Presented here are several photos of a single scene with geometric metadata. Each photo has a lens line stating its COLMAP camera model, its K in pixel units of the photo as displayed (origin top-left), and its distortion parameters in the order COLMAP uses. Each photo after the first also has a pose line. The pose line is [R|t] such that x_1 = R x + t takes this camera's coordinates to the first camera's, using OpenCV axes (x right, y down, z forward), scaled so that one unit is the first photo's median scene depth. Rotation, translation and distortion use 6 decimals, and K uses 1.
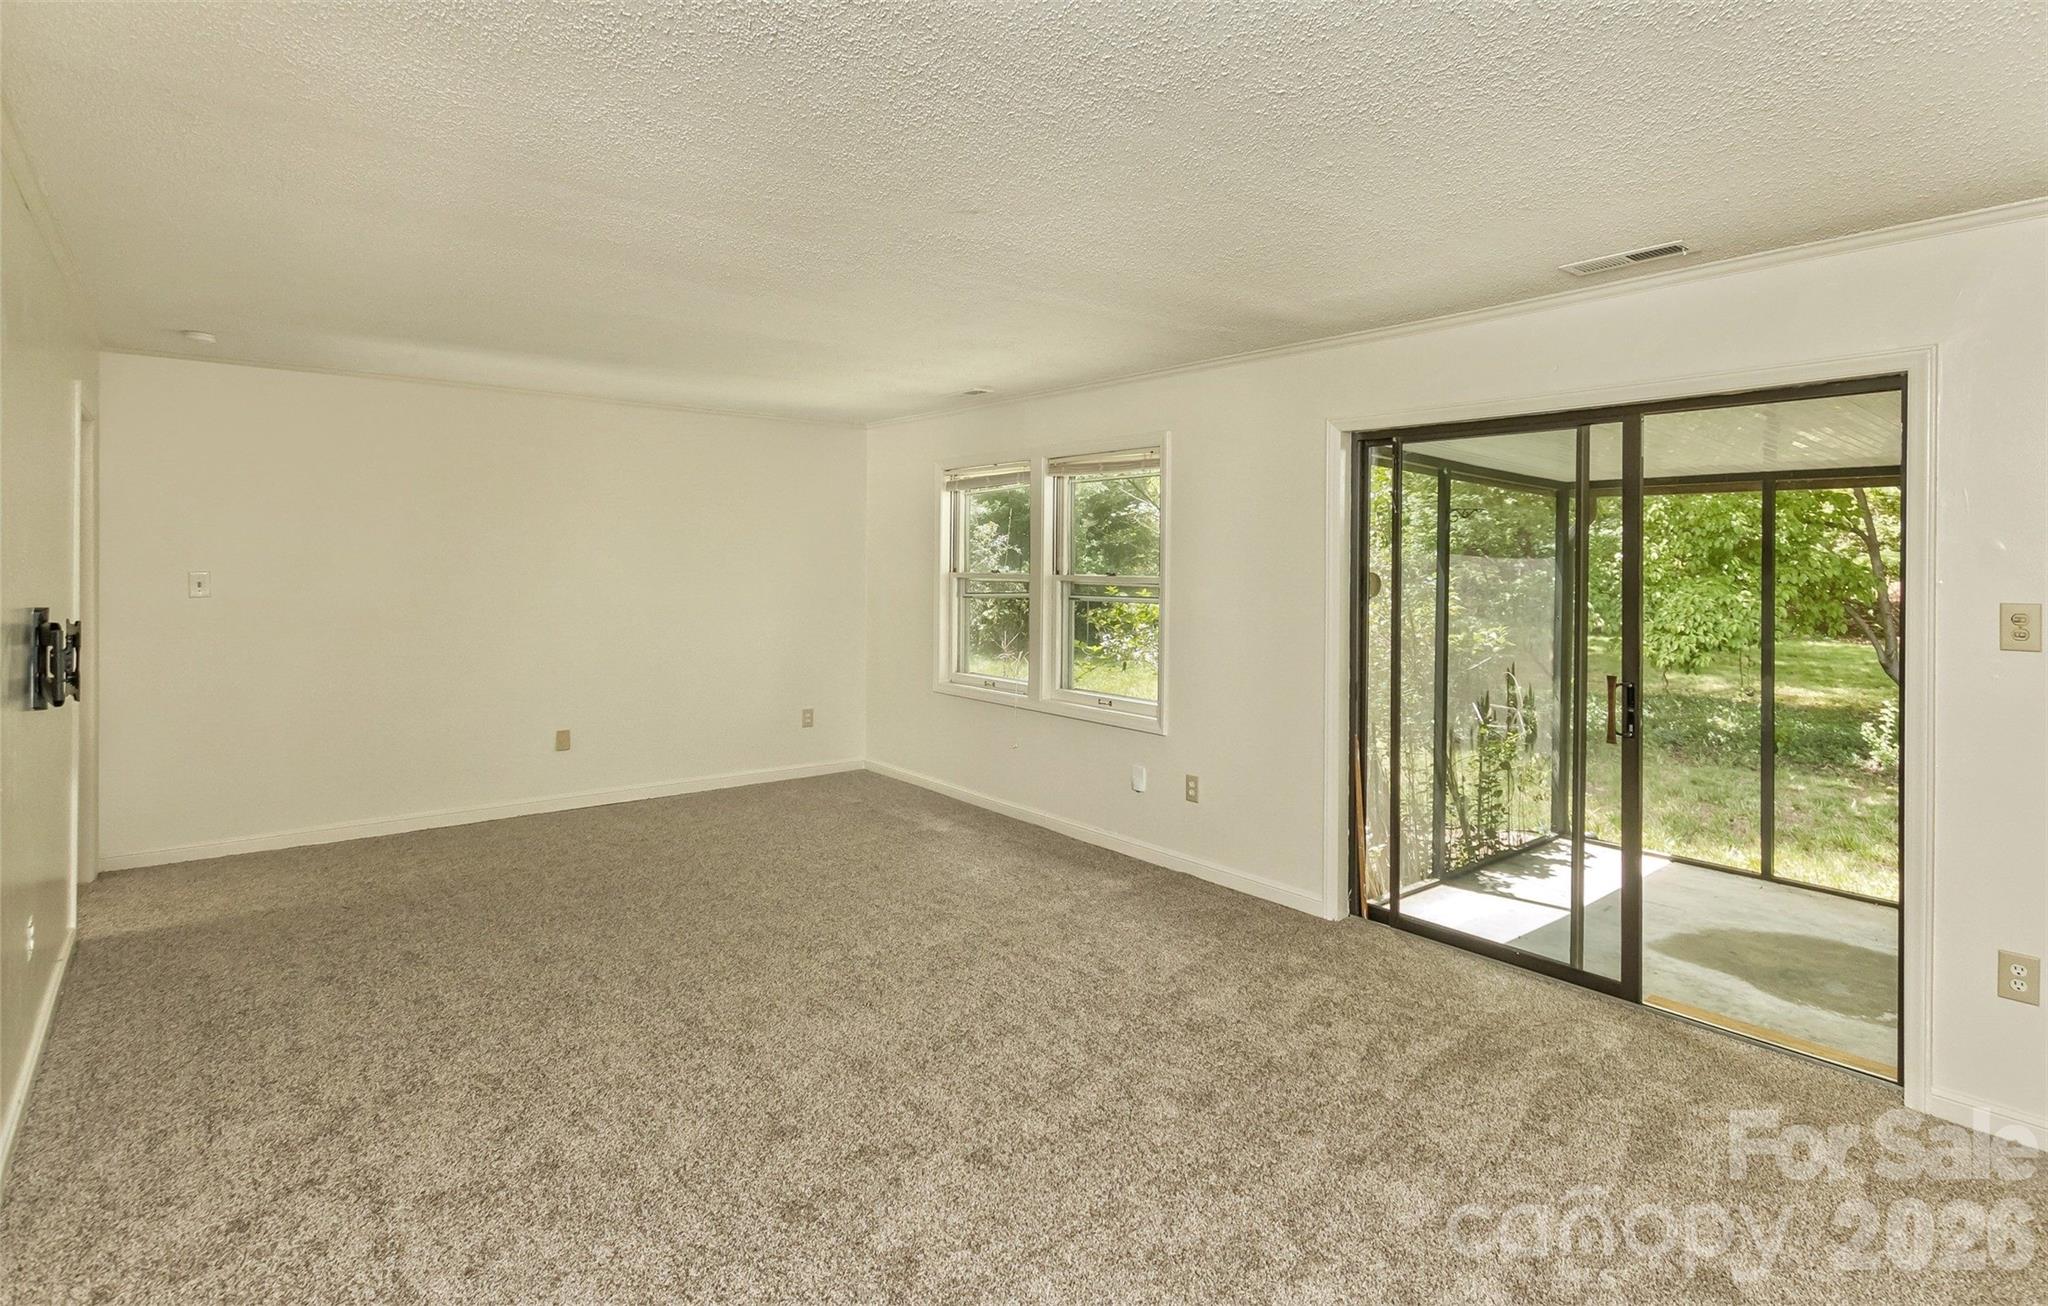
lens RADIAL K [[1038.6, 0, 1023.8], [0, 1038.6, 562.0], [0, 0, 1]] dist [-0.001144, -0.000284]
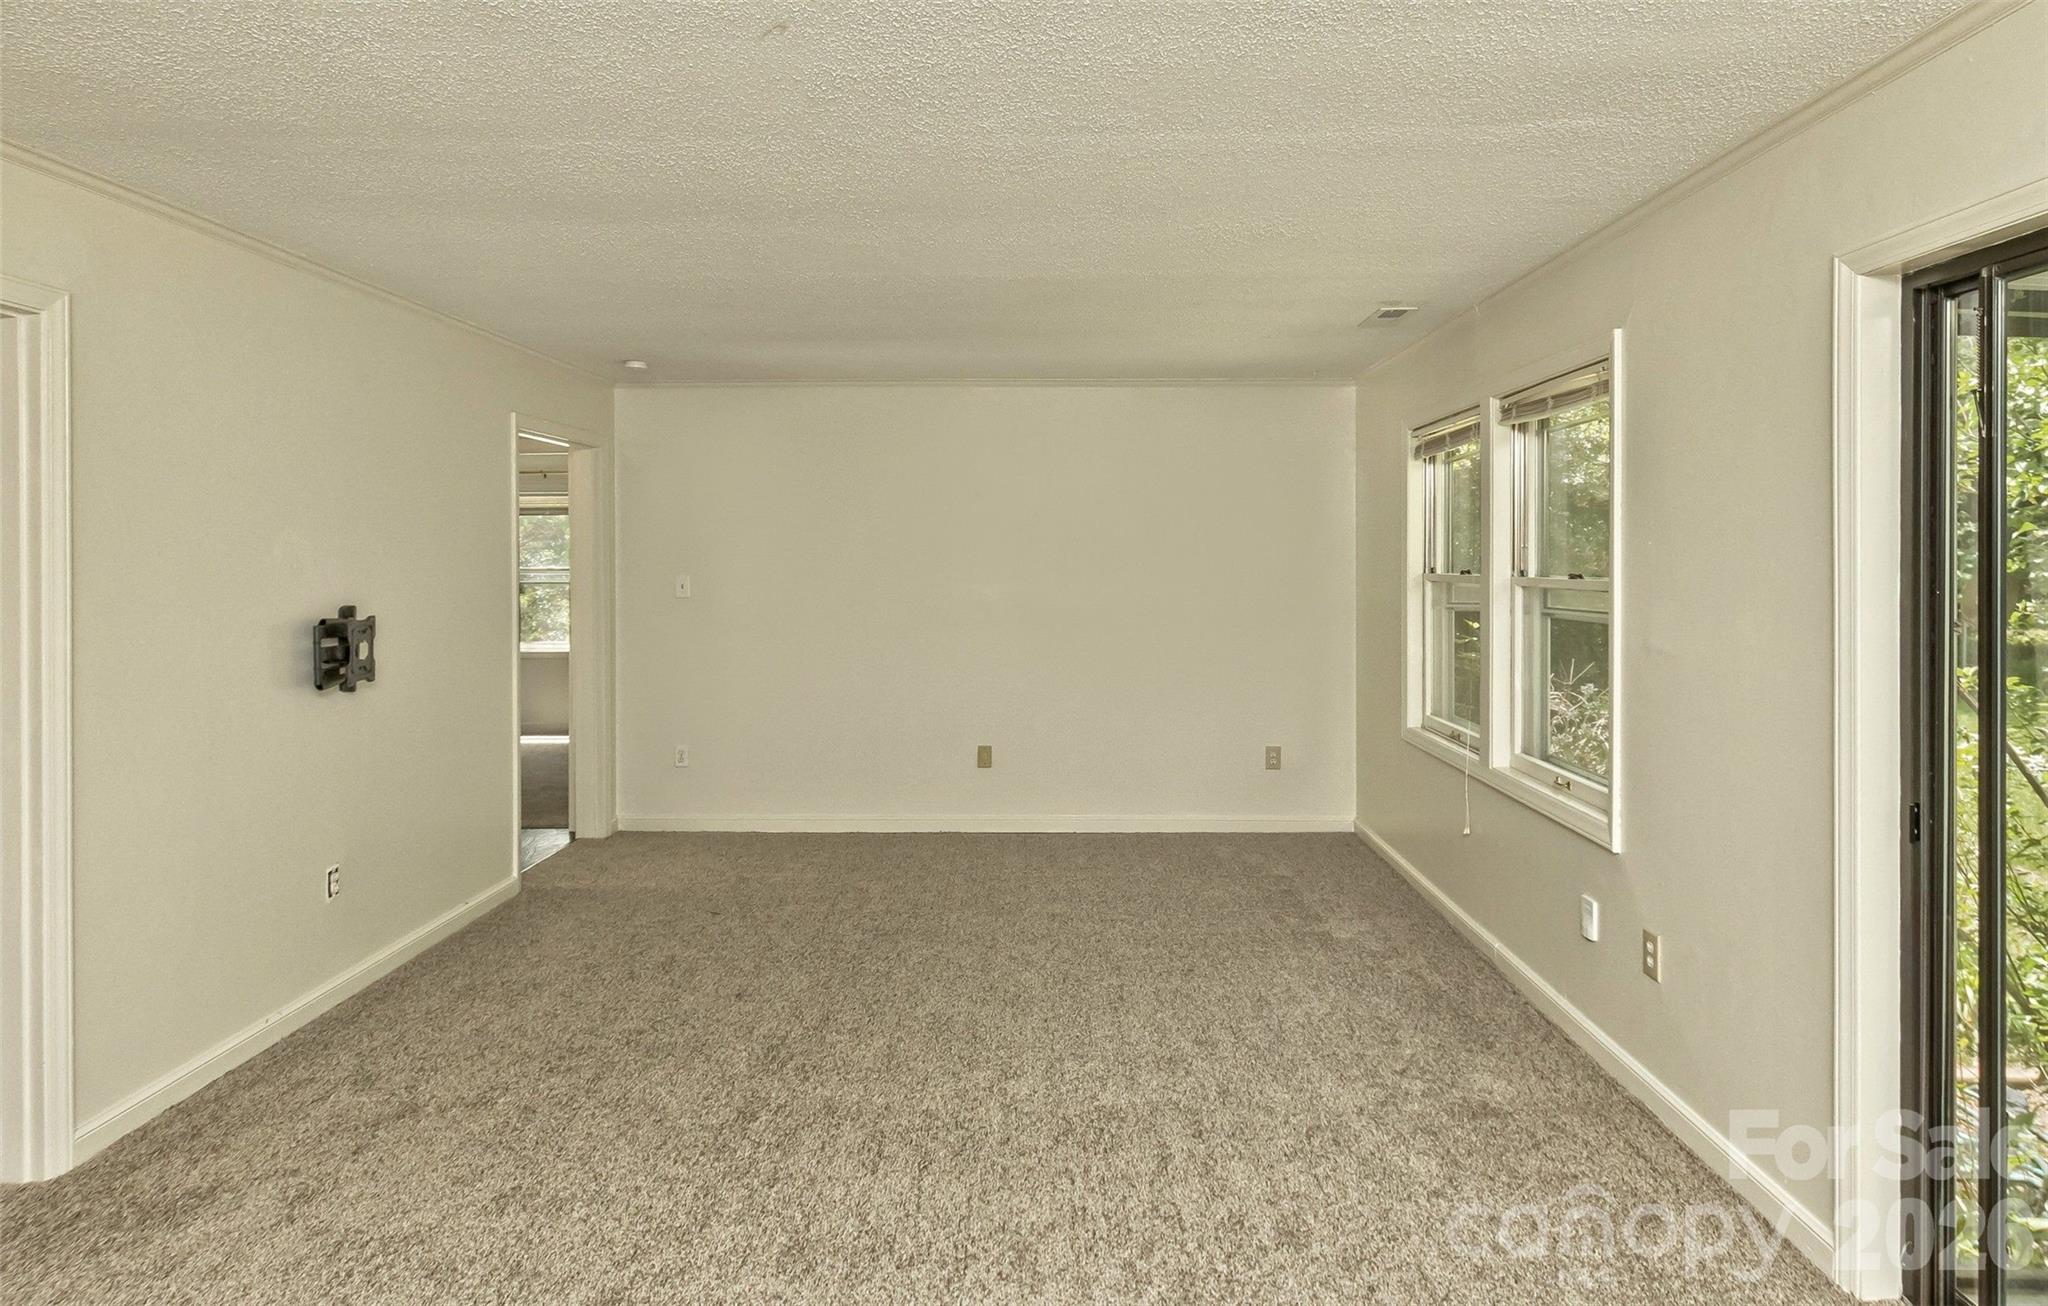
lens RADIAL K [[1144.3, 0, 1027.9], [0, 1144.3, 564.2], [0, 0, 1]] dist [0.001354, 0.000787]
pose [[0.766328, -0.009421, -0.642380, 0.346981], [0.009692, 0.999948, -0.003102, 0.005390], [0.642376, -0.003849, 0.766380, 0.348547]]
